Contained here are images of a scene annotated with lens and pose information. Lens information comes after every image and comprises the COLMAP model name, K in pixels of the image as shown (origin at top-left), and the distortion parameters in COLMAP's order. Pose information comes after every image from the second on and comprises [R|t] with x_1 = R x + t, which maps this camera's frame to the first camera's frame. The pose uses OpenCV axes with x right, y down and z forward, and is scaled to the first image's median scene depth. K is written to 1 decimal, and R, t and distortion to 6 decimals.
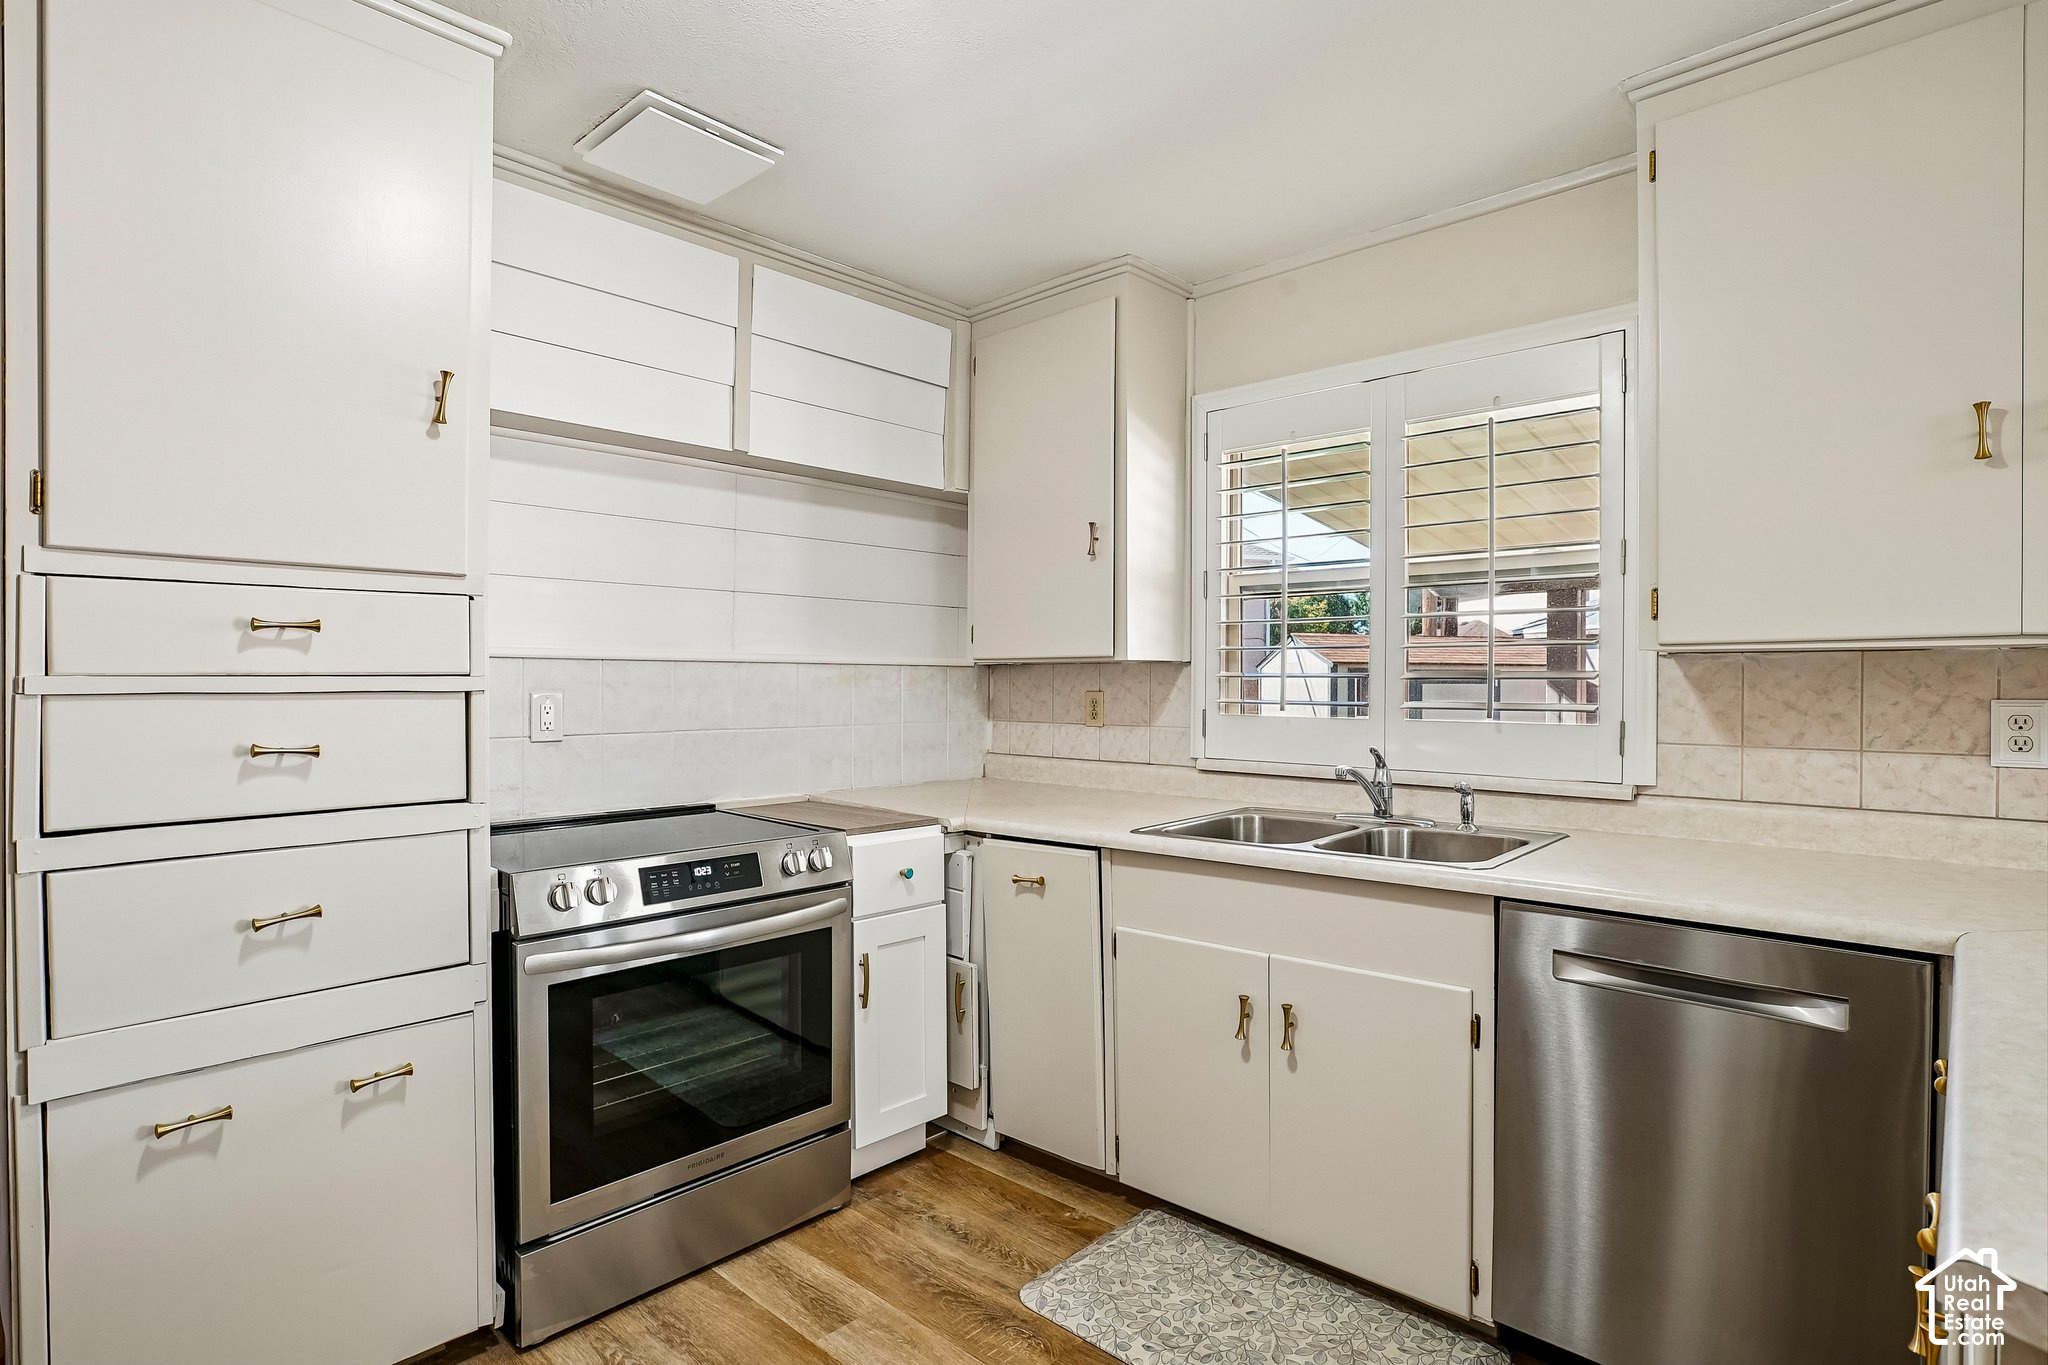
lens RADIAL K [[1014.6, 0, 1031.8], [0, 1014.6, 683.8], [0, 0, 1]] dist [-0.024278, 0.006276]
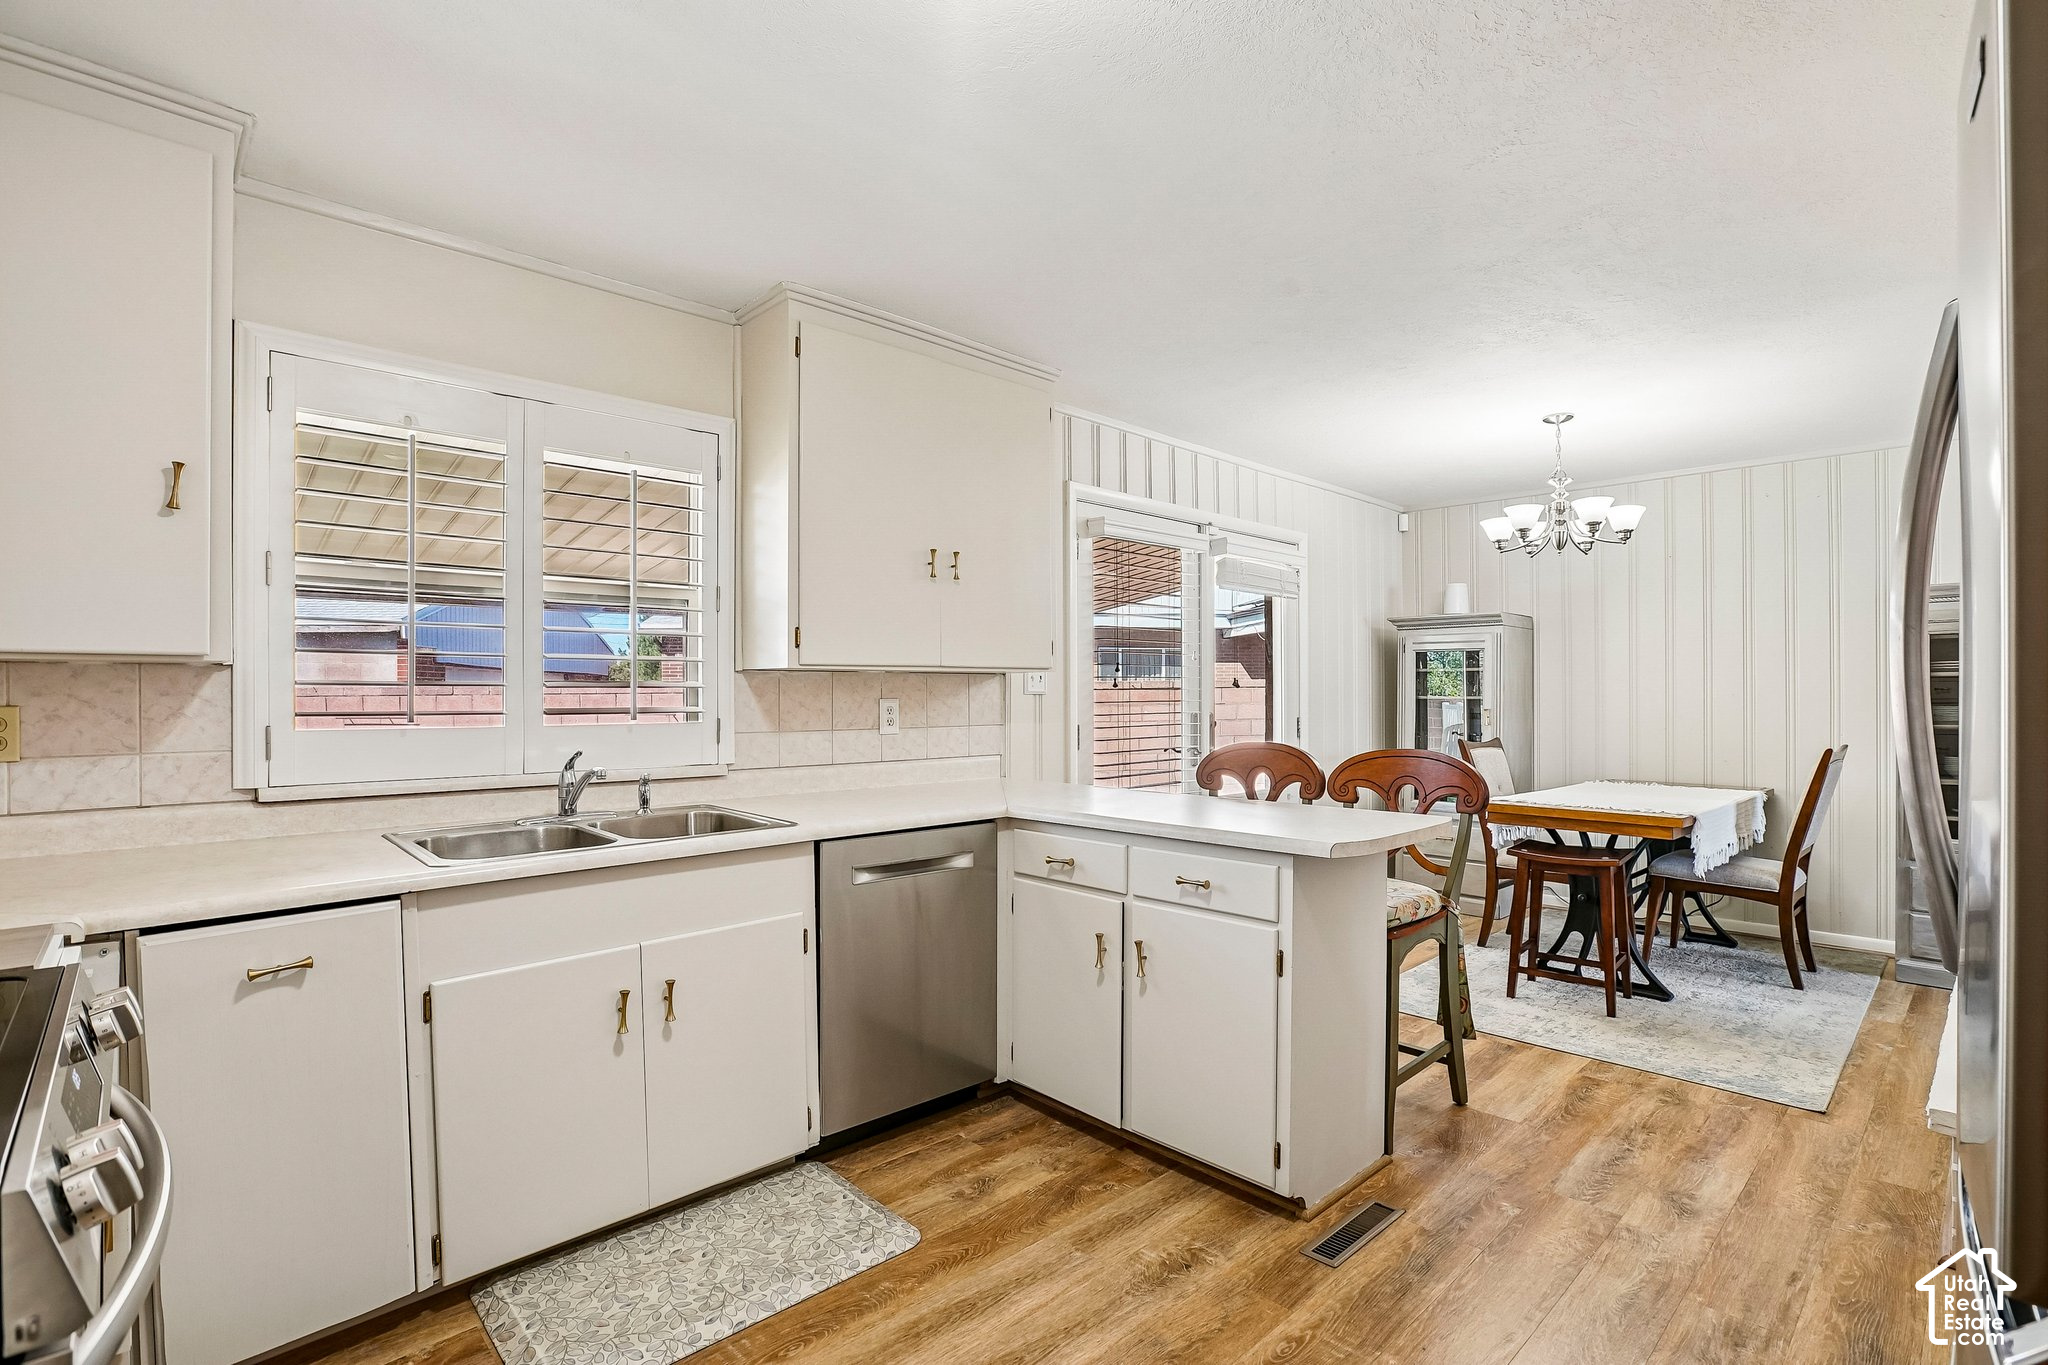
lens RADIAL K [[957.6, 0, 1030.2], [0, 957.6, 687.3], [0, 0, 1]] dist [-0.019981, -0.000163]
pose [[0.076650, -0.001153, 0.997057, -0.686558], [-0.000072, 0.999999, 0.001162, -0.007127], [-0.997058, -0.000161, 0.076649, 0.473190]]
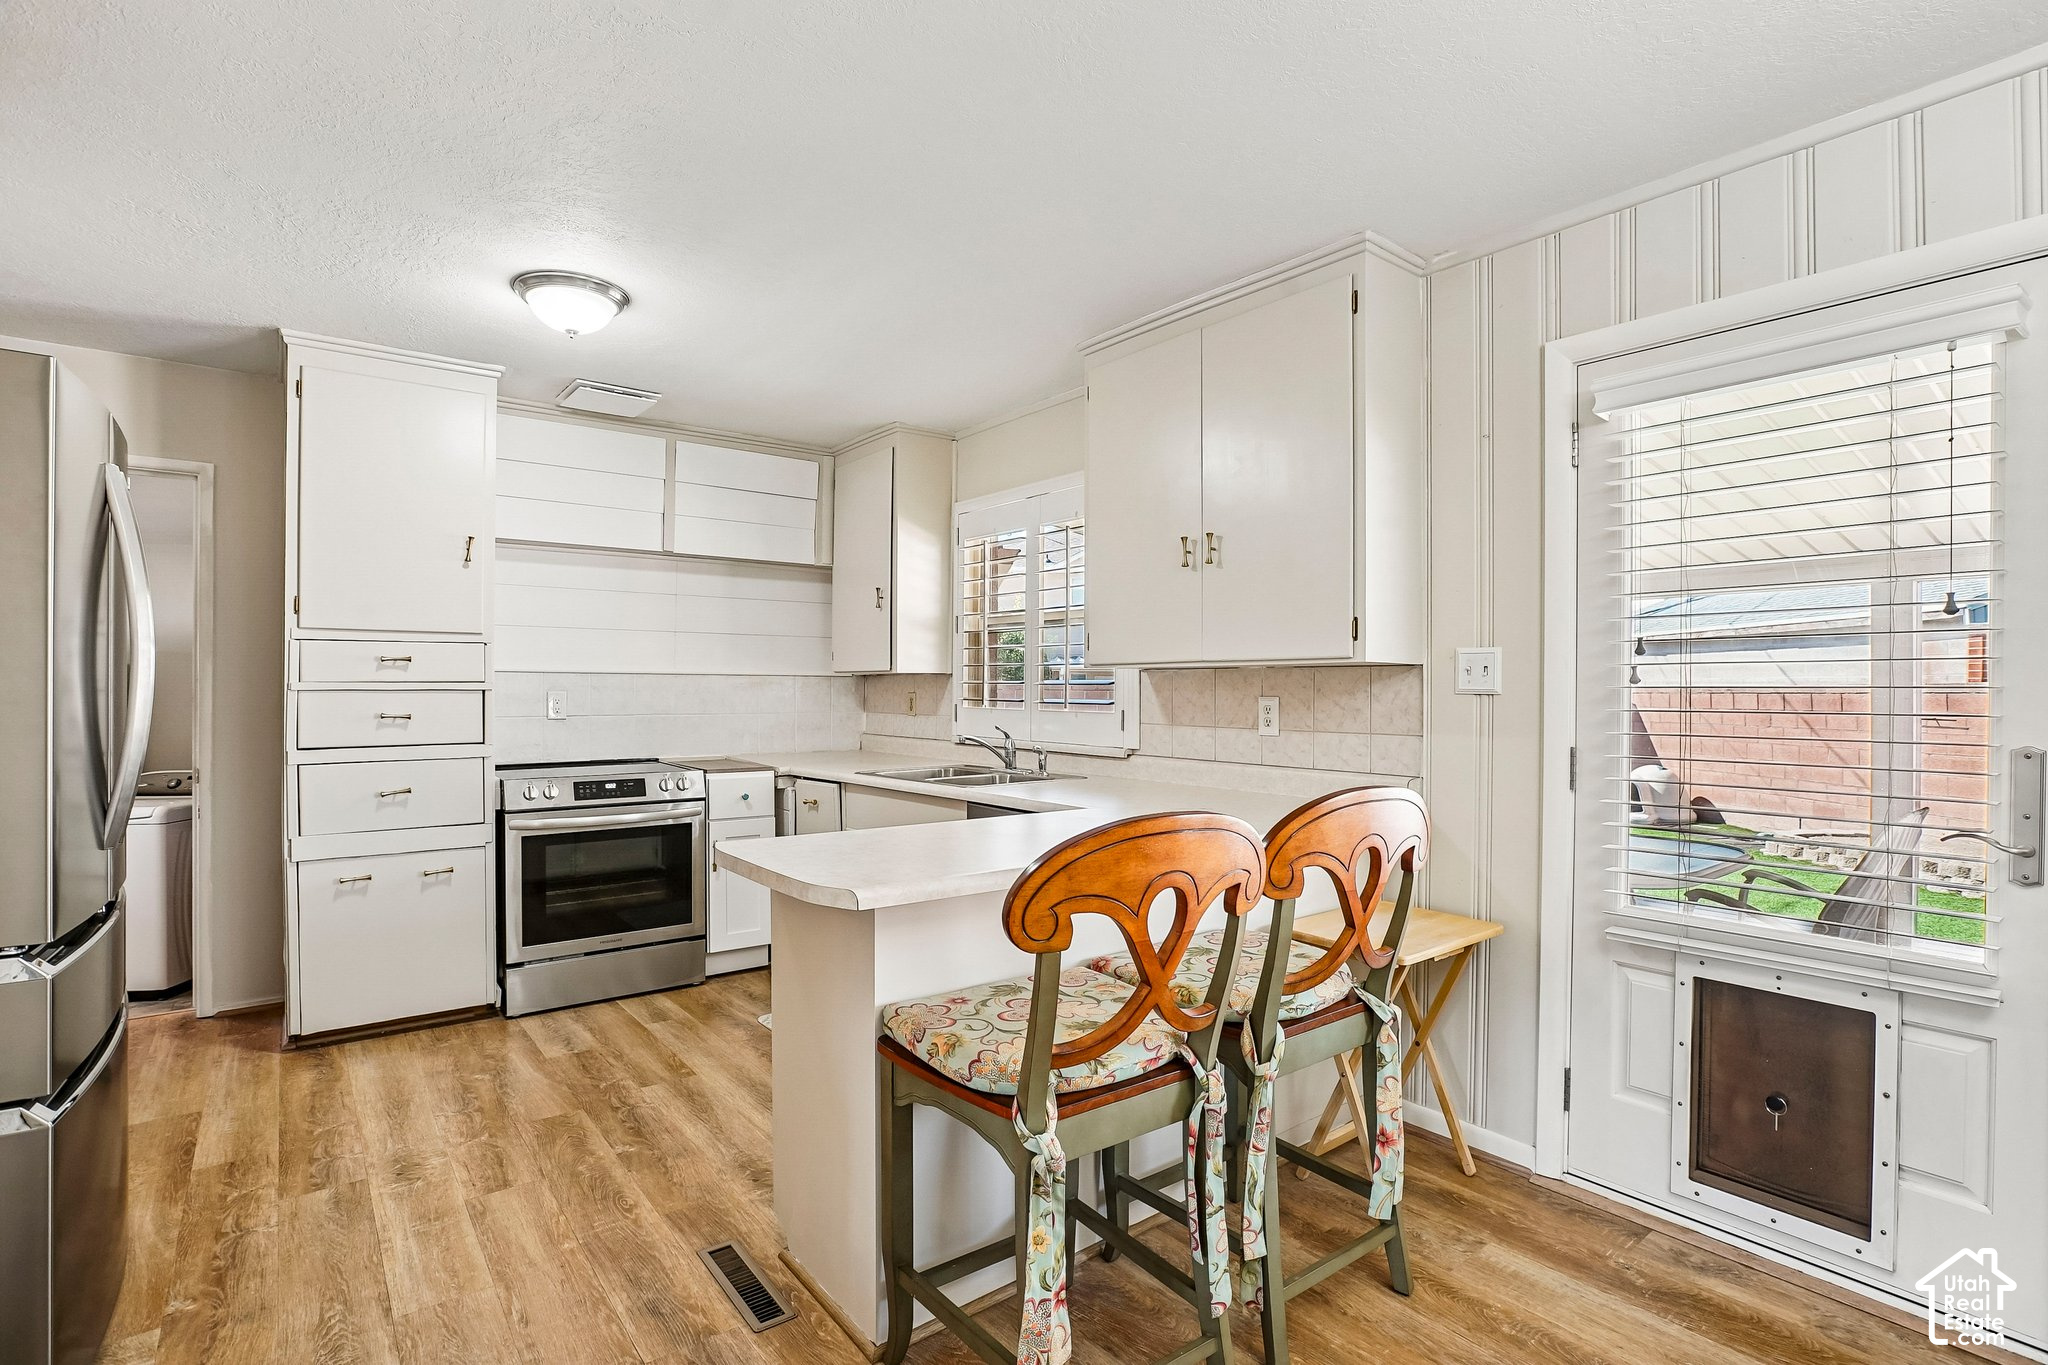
lens RADIAL K [[957.6, 0, 1019.8], [0, 957.6, 685.4], [0, 0, 1]] dist [-0.019981, -0.000163]
pose [[0.985672, 0.001482, -0.168666, 0.685210], [-0.002252, 0.999988, -0.004378, 0.003563], [0.168658, 0.004696, 0.985664, -0.590018]]
